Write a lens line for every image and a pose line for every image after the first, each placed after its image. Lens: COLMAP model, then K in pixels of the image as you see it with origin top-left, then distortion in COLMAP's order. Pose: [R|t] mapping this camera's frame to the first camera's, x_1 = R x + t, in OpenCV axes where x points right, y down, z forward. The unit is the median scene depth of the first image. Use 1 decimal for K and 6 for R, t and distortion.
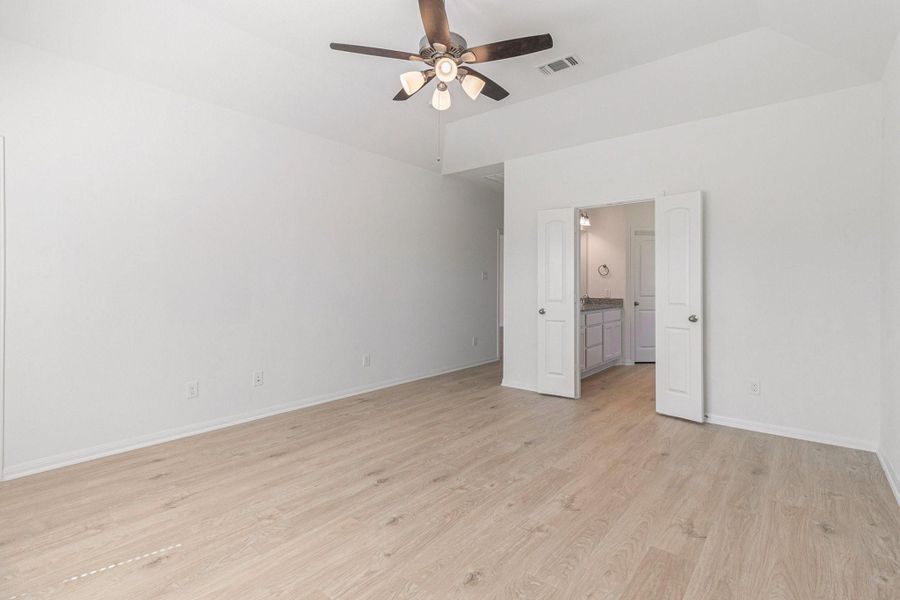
lens RADIAL K [[423.9, 0, 468.4], [0, 423.9, 286.7], [0, 0, 1]] dist [0.000379, 0.000023]
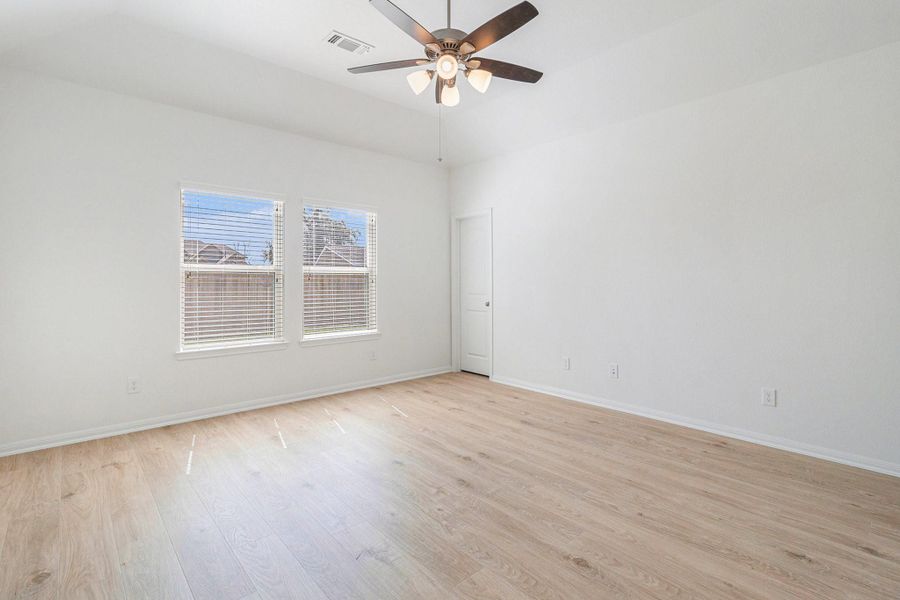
lens RADIAL K [[432.0, 0, 453.4], [0, 432.0, 283.4], [0, 0, 1]] dist [0.002631, -0.000312]
pose [[-0.168722, 0.004364, -0.985654, 0.833765], [-0.007206, 0.999958, 0.005661, -0.004280], [0.985637, 0.008058, -0.168683, 1.051761]]
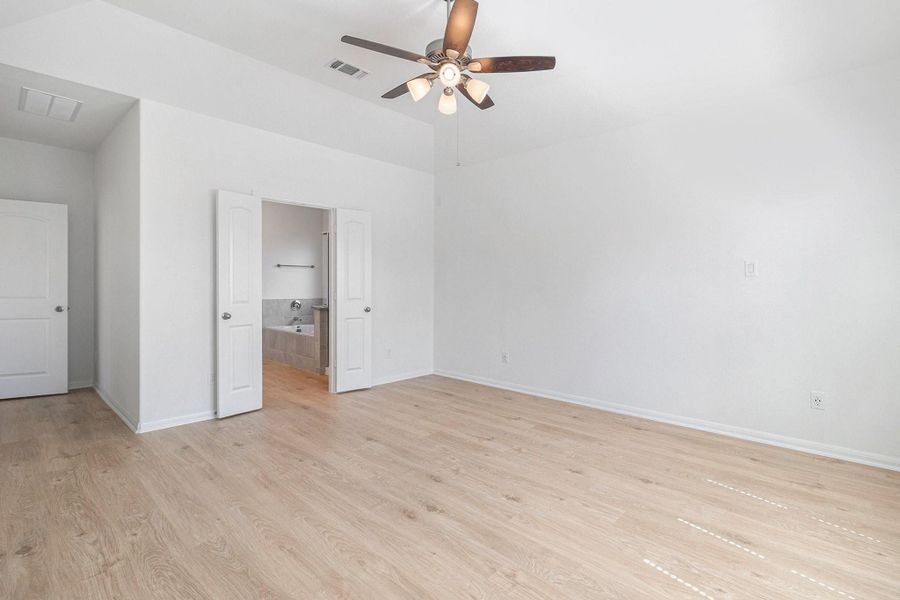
lens RADIAL K [[432.0, 0, 453.4], [0, 432.0, 283.4], [0, 0, 1]] dist [0.002631, -0.000312]
pose [[0.094716, -0.002099, 0.995502, -0.995050], [0.001293, 0.999997, 0.001985, -0.008919], [-0.995503, 0.001099, 0.094719, 0.794870]]
